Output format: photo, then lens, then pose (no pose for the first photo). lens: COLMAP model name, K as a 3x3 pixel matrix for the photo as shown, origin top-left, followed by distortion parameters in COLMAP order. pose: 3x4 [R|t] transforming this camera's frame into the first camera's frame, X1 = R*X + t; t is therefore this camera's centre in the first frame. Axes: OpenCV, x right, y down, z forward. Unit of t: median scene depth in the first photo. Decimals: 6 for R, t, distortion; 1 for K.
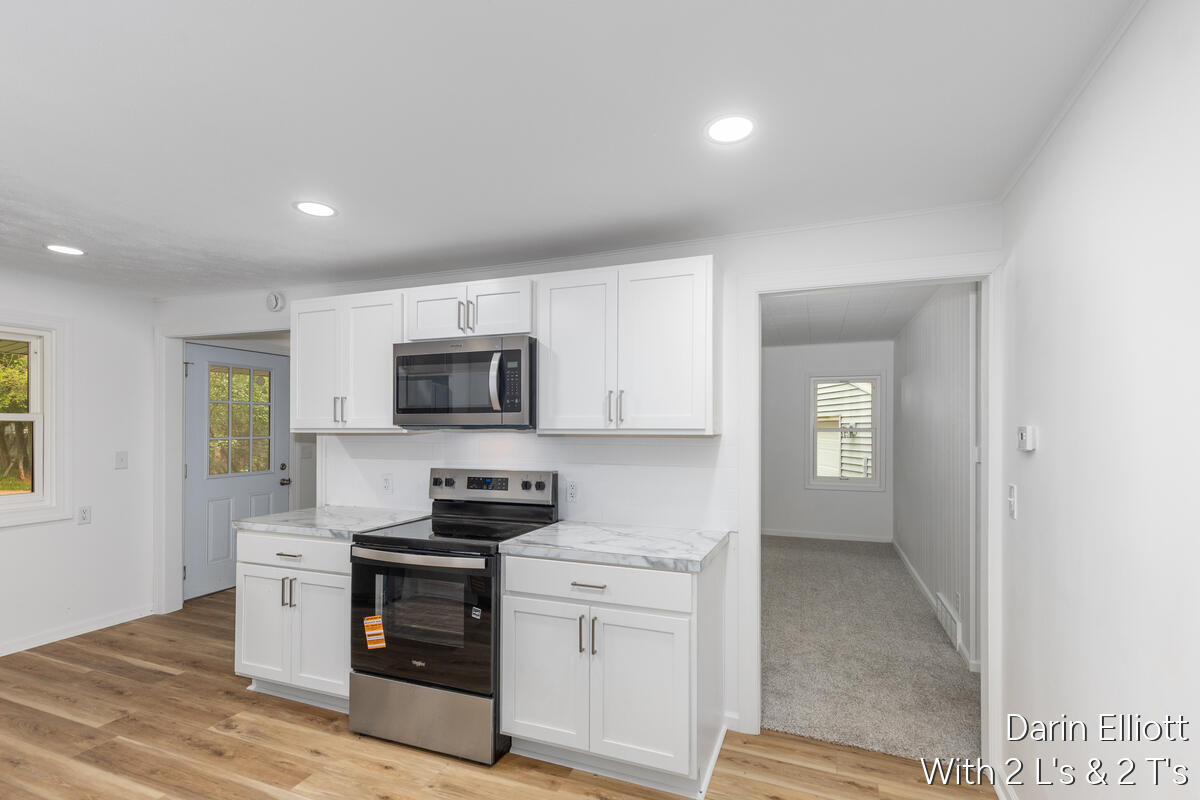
lens RADIAL K [[557.5, 0, 608.5], [0, 557.5, 417.6], [0, 0, 1]] dist [0.003188, 0.000559]
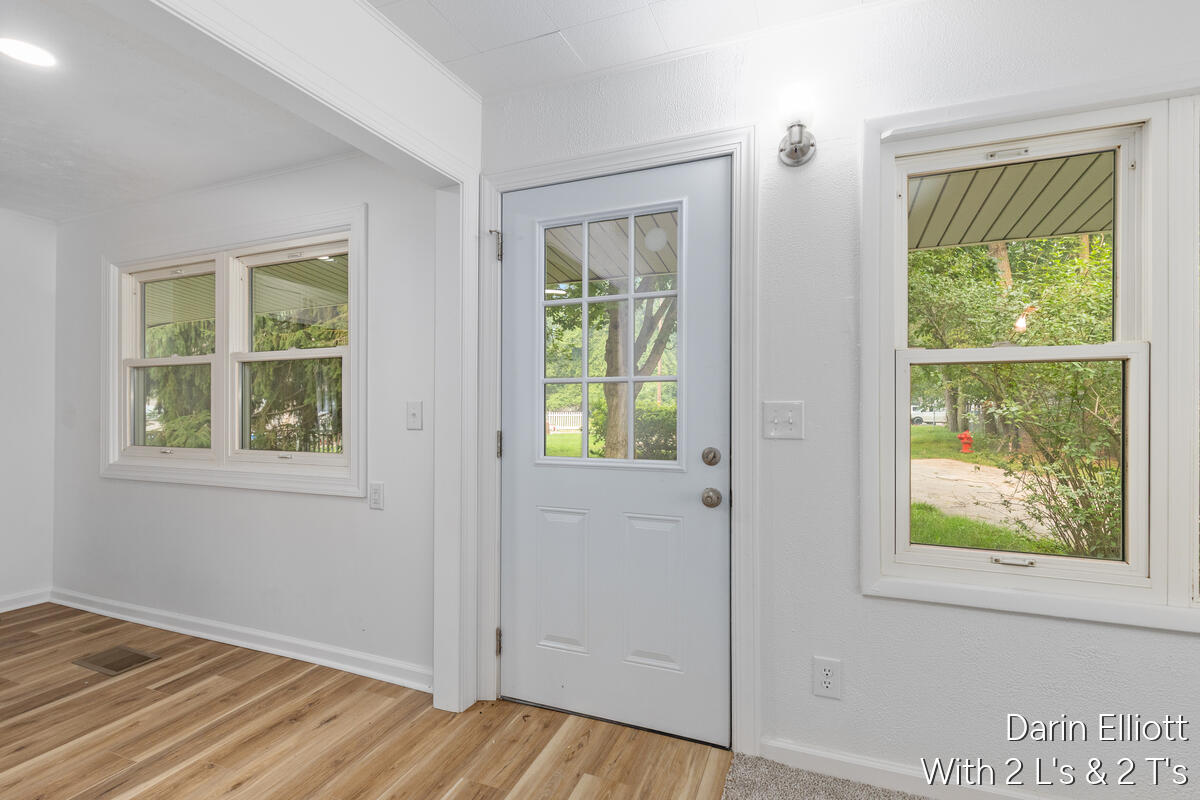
lens RADIAL K [[539.7, 0, 600.0], [0, 539.7, 400.0], [0, 0, 1]] dist [0.001029, 0.000013]
pose [[-0.006865, -0.001440, -0.999975, -0.405115], [0.019482, 0.999809, -0.001573, 0.089525], [0.999787, -0.019492, -0.006836, 1.716247]]
